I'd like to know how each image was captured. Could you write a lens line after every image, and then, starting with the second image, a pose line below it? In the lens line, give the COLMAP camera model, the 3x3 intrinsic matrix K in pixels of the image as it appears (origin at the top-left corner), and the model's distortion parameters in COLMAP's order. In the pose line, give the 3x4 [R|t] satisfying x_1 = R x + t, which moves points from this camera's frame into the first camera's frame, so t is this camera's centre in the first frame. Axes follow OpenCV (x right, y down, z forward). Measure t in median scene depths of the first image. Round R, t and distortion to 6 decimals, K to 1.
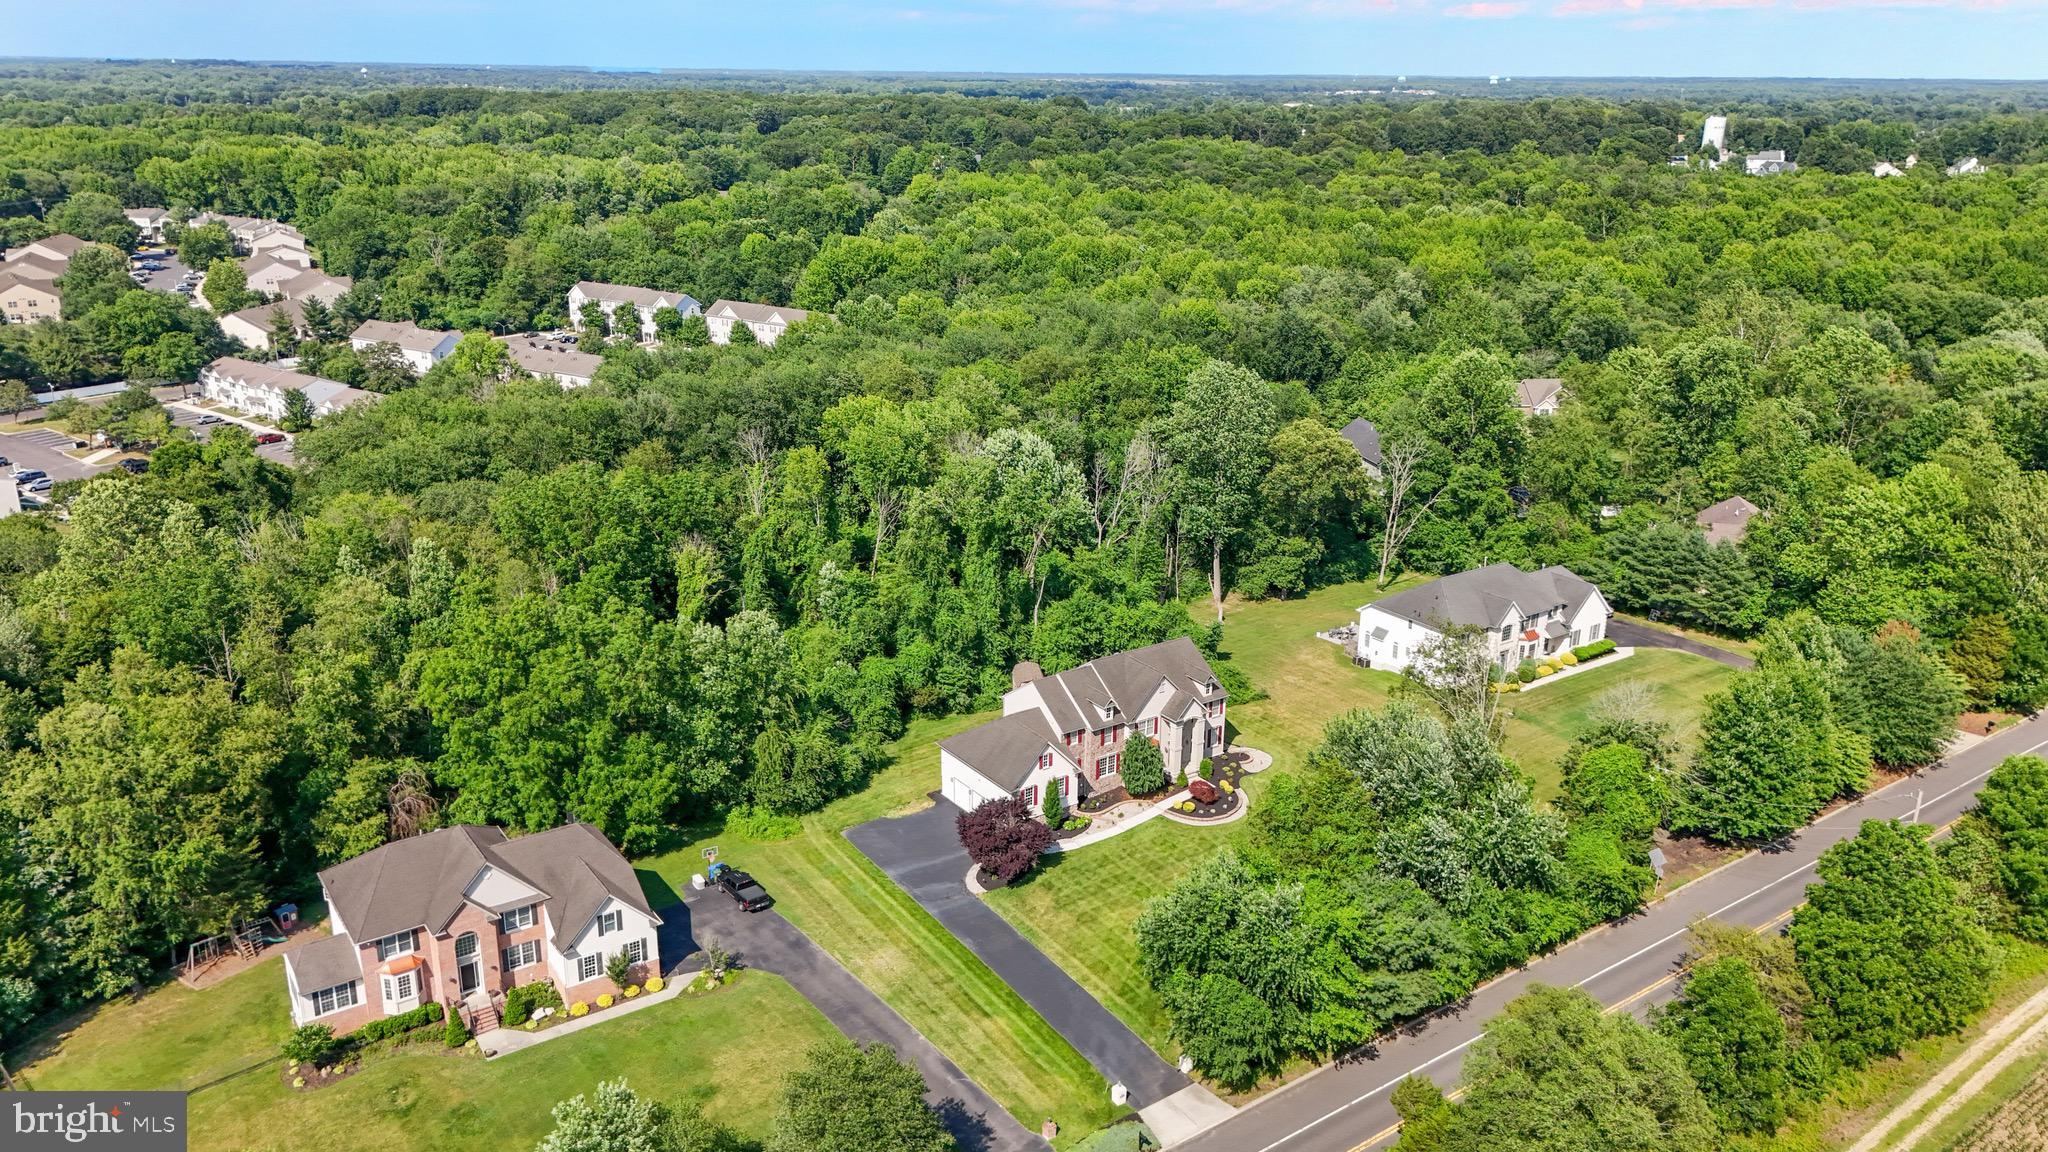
lens RADIAL K [[1524.1, 0, 1025.6], [0, 1524.1, 539.7], [0, 0, 1]] dist [0.049860, -0.005906]
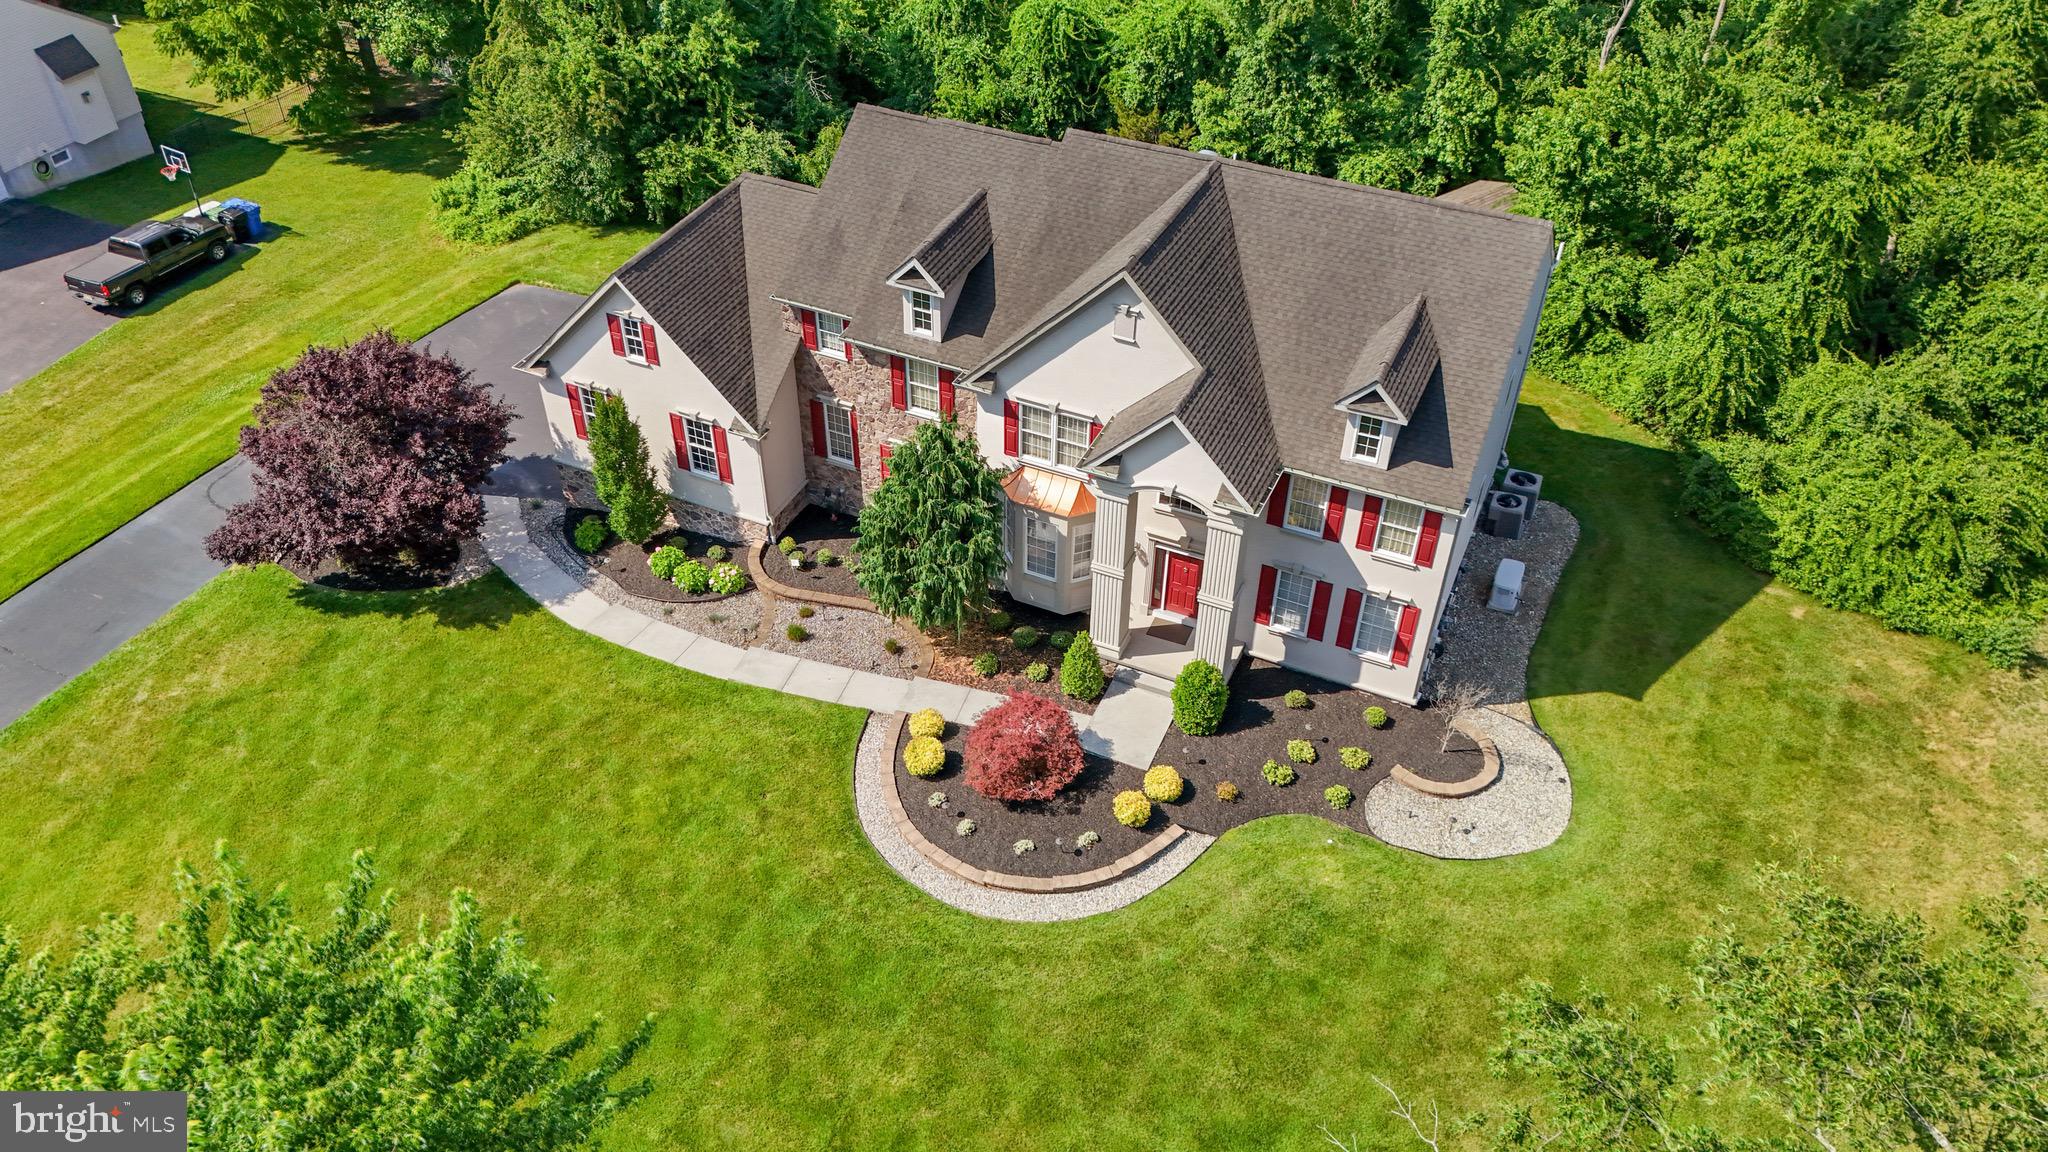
lens RADIAL K [[1524.1, 0, 1025.6], [0, 1524.1, 539.7], [0, 0, 1]] dist [0.049860, -0.005906]
pose [[0.517237, 0.532693, -0.669854, 0.270357], [-0.258920, 0.843403, 0.470778, 0.014134], [0.815737, -0.070065, 0.574164, 0.858969]]
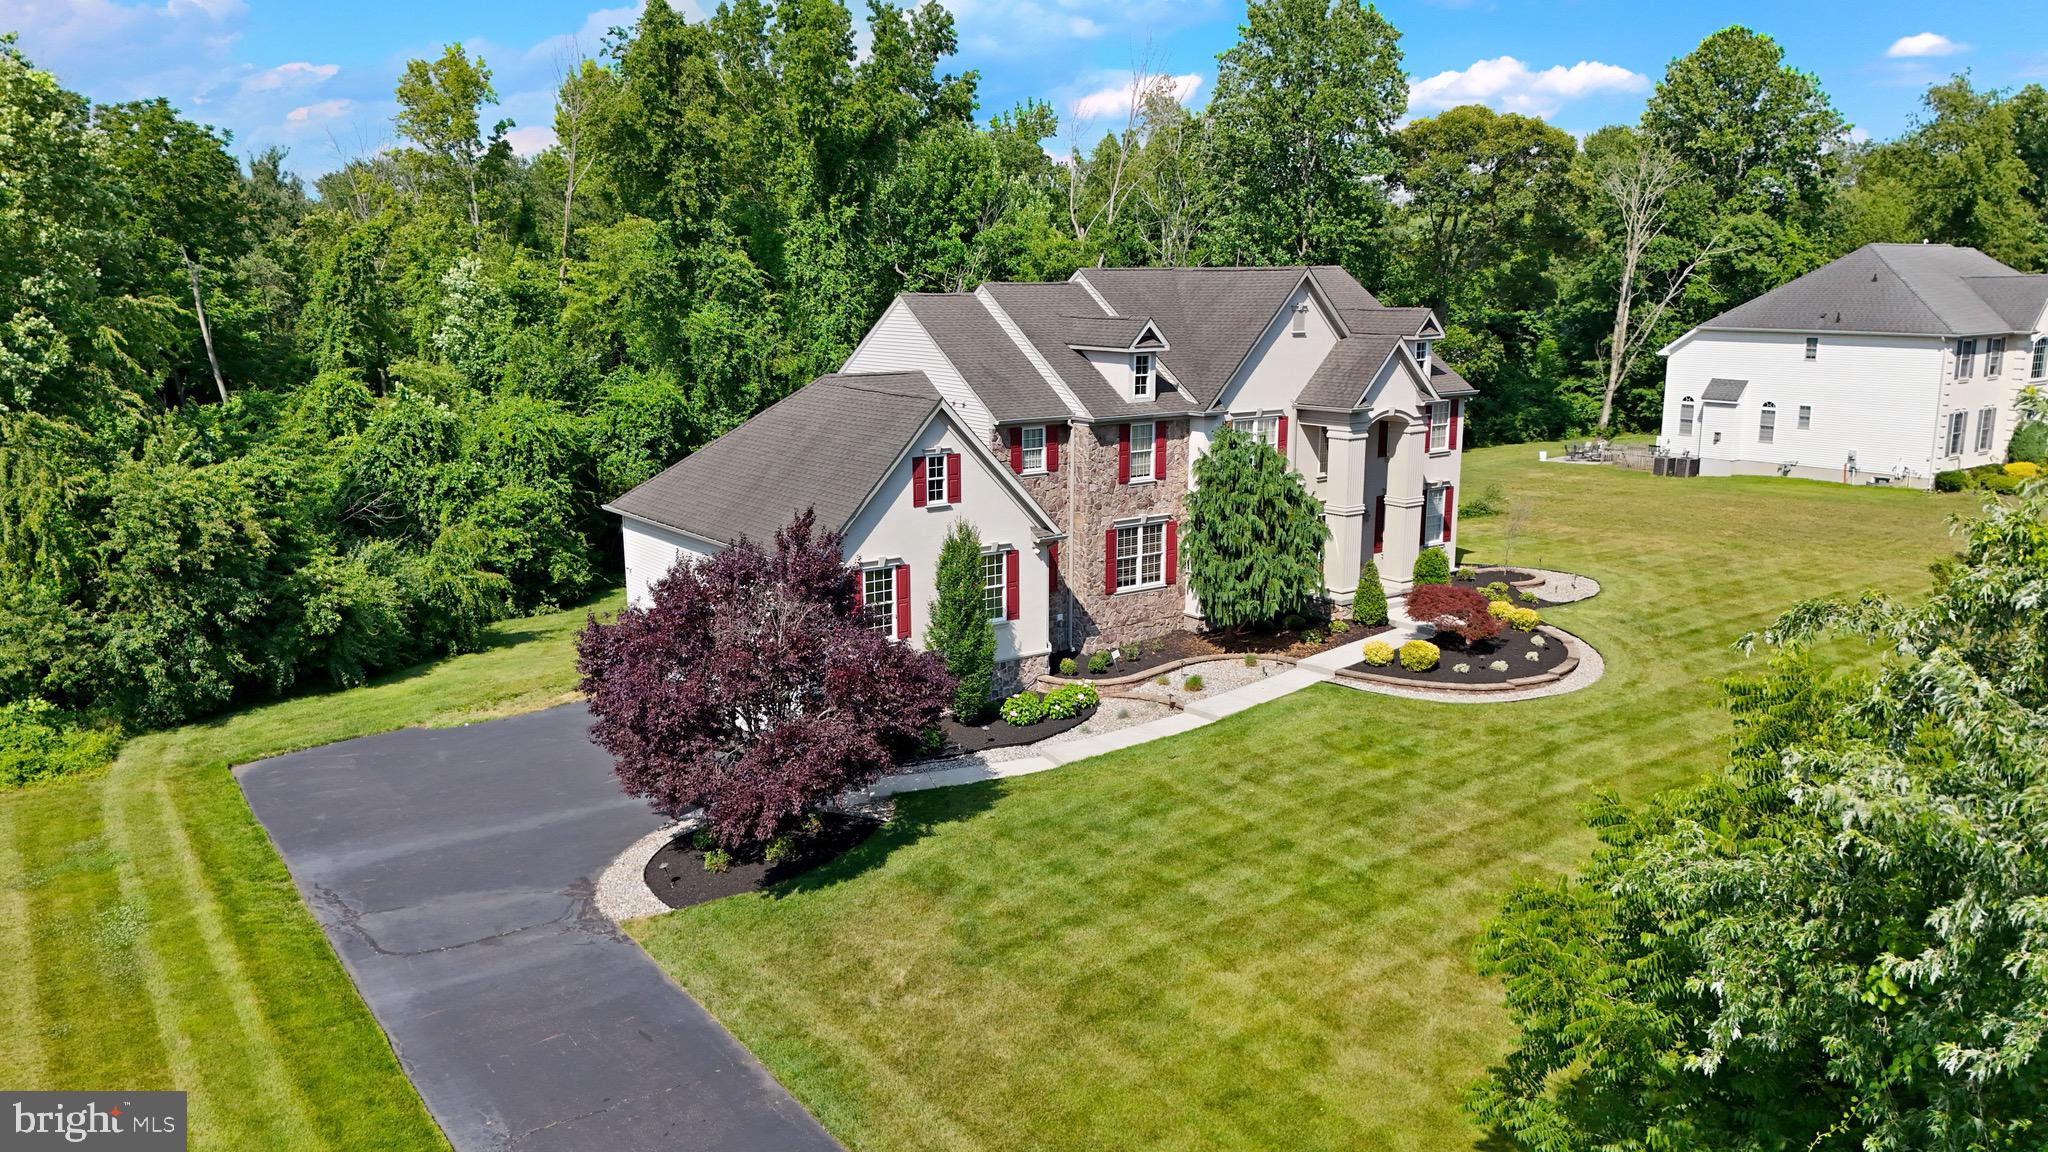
lens RADIAL K [[1524.1, 0, 1025.6], [0, 1524.1, 539.7], [0, 0, 1]] dist [0.049860, -0.005906]
pose [[0.999476, -0.017795, 0.027034, 0.021363], [0.020845, 0.992904, -0.117074, 0.184244], [-0.024759, 0.117576, 0.992755, 0.692415]]
